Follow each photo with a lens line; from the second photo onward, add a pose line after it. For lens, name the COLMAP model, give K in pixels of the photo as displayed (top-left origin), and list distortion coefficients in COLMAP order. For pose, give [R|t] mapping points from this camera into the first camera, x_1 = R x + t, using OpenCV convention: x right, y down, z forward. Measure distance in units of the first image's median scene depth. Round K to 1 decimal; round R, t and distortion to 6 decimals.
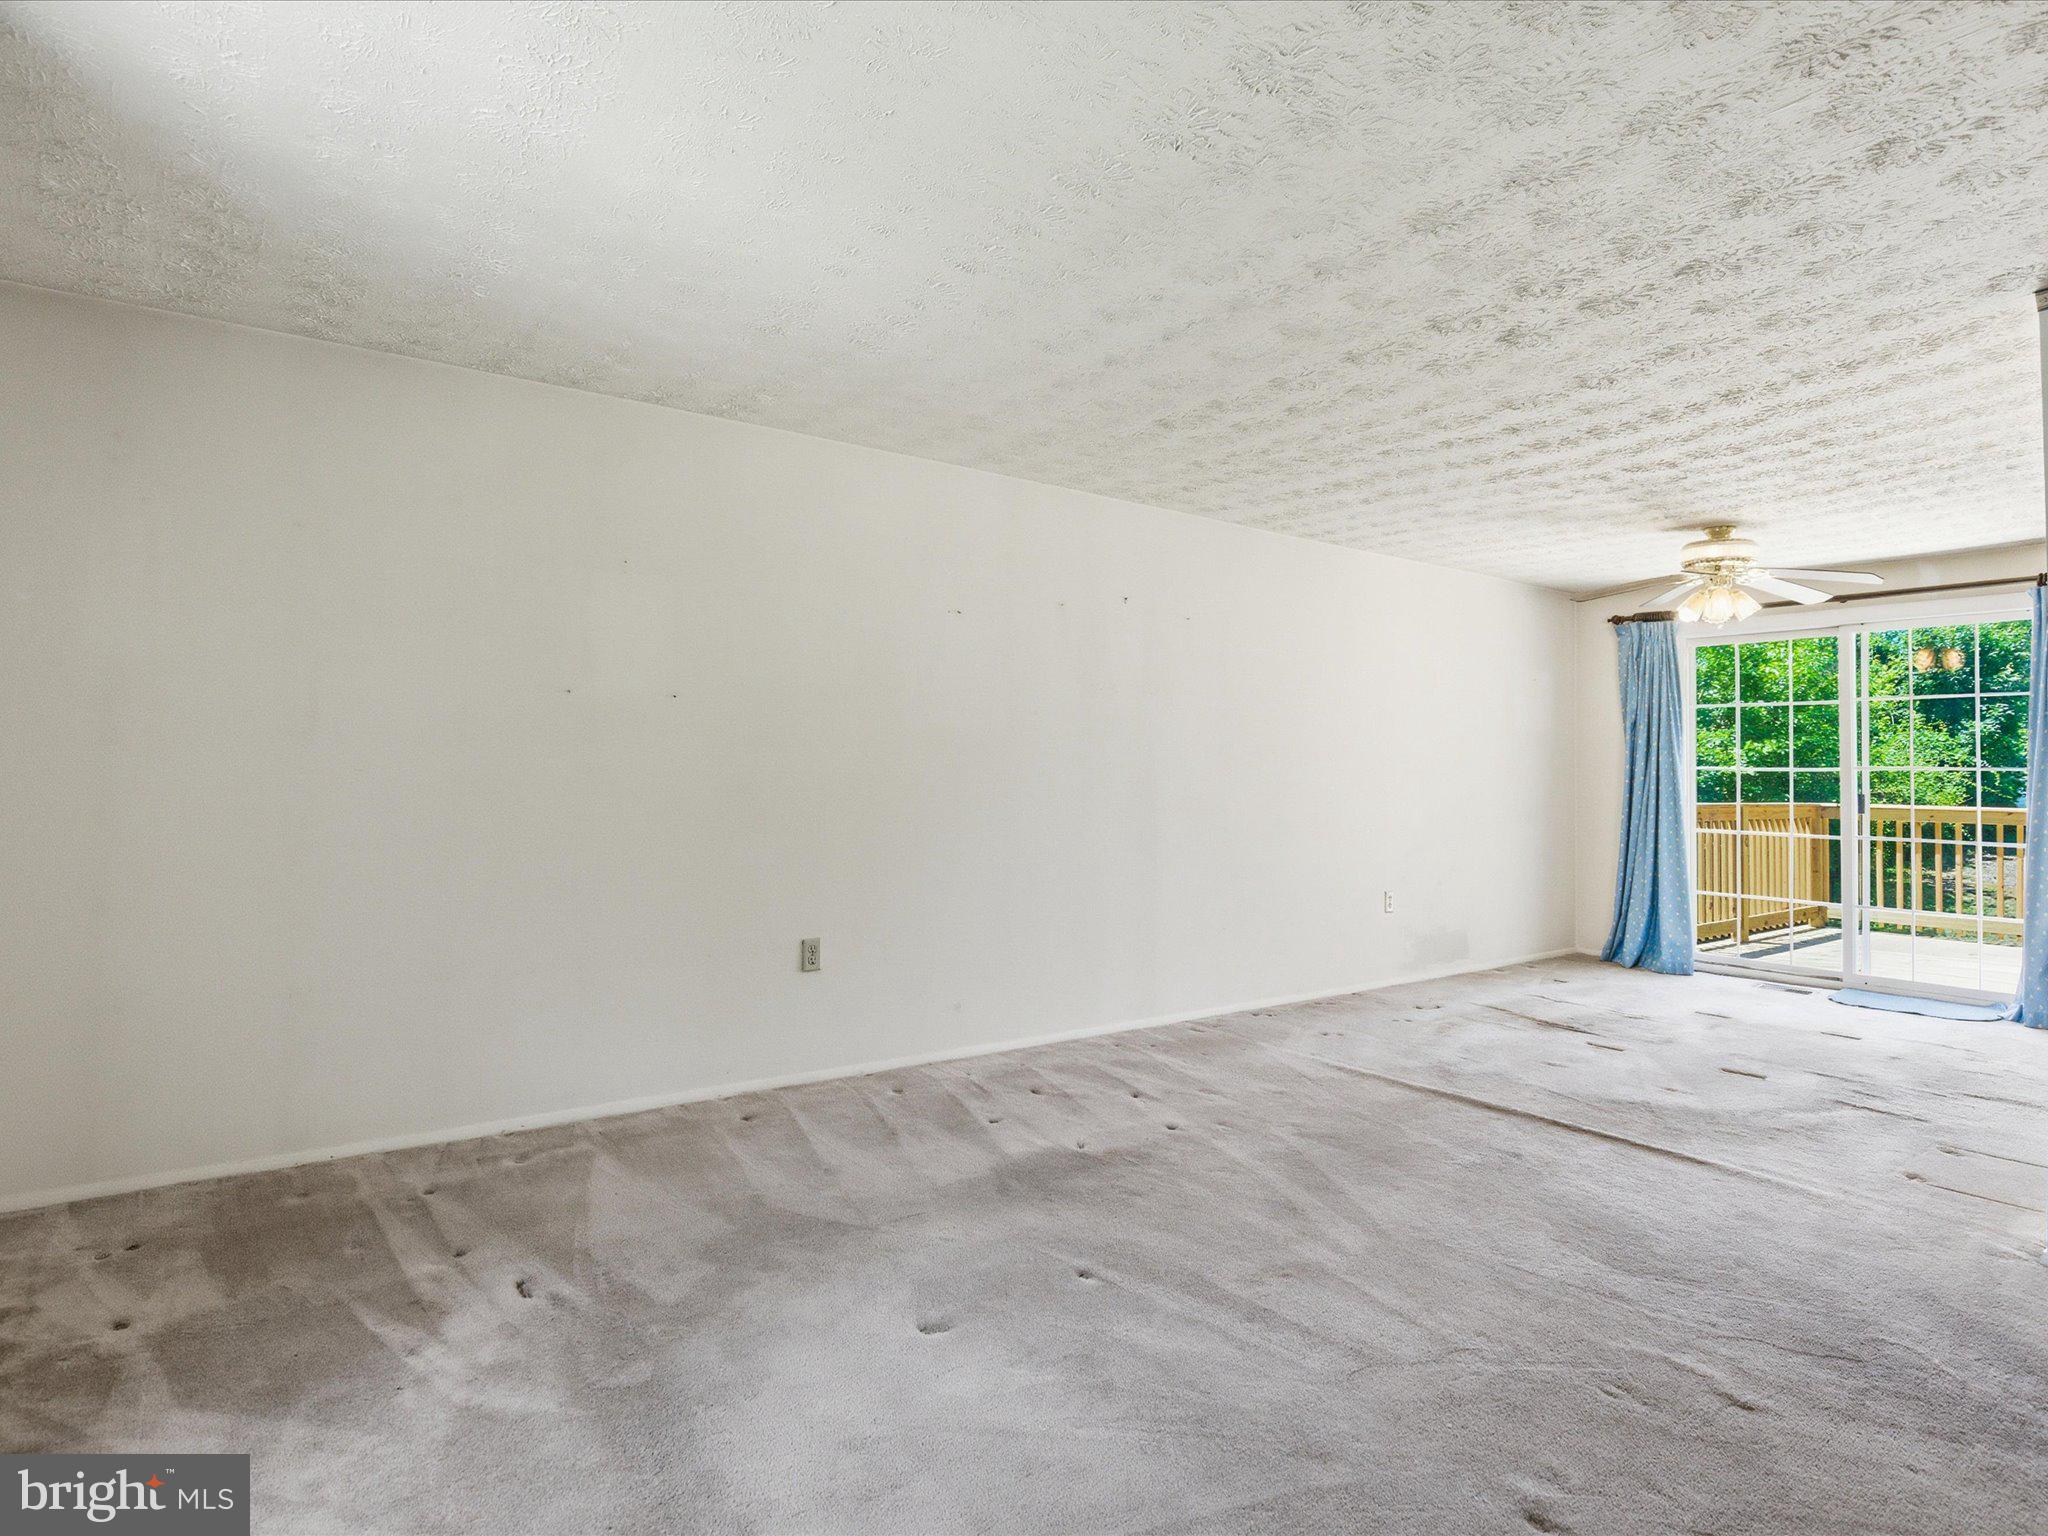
lens RADIAL K [[1061.8, 0, 1026.8], [0, 1061.8, 784.0], [0, 0, 1]] dist [-0.029538, 0.001545]
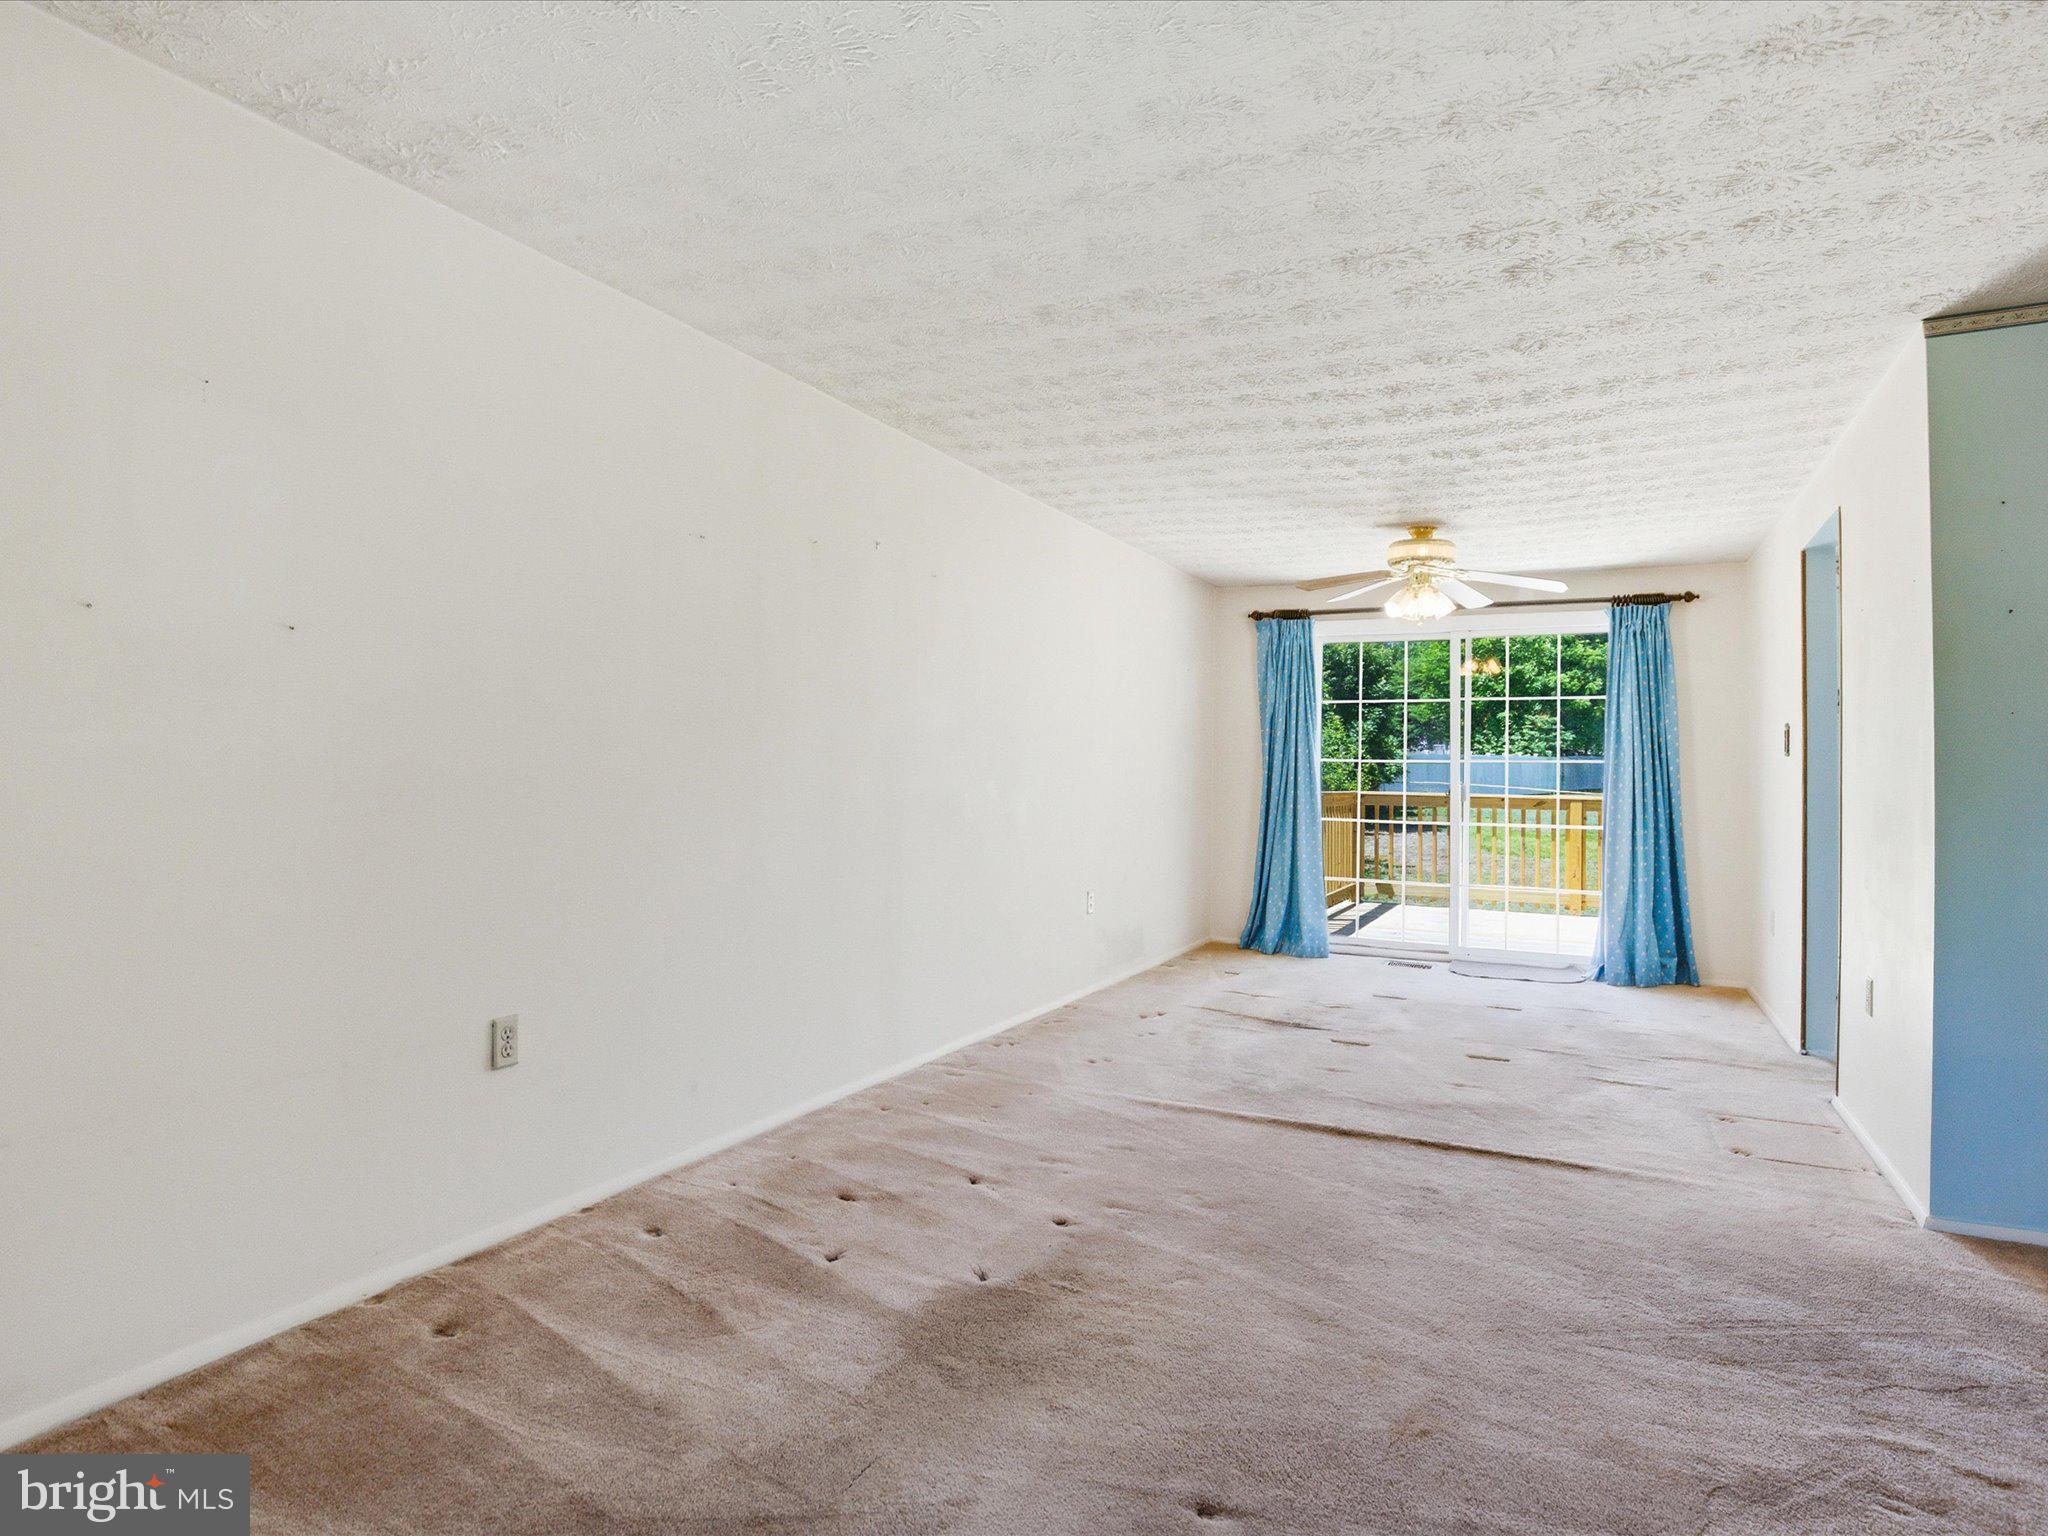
lens RADIAL K [[1097.5, 0, 1024.0], [0, 1097.5, 768.0], [0, 0, 1]] dist [-0.021132, -0.013238]
pose [[0.893654, 0.003091, 0.448747, -0.166898], [-0.001290, 0.999990, -0.004318, -0.002481], [-0.448755, 0.003280, 0.893649, 0.201878]]
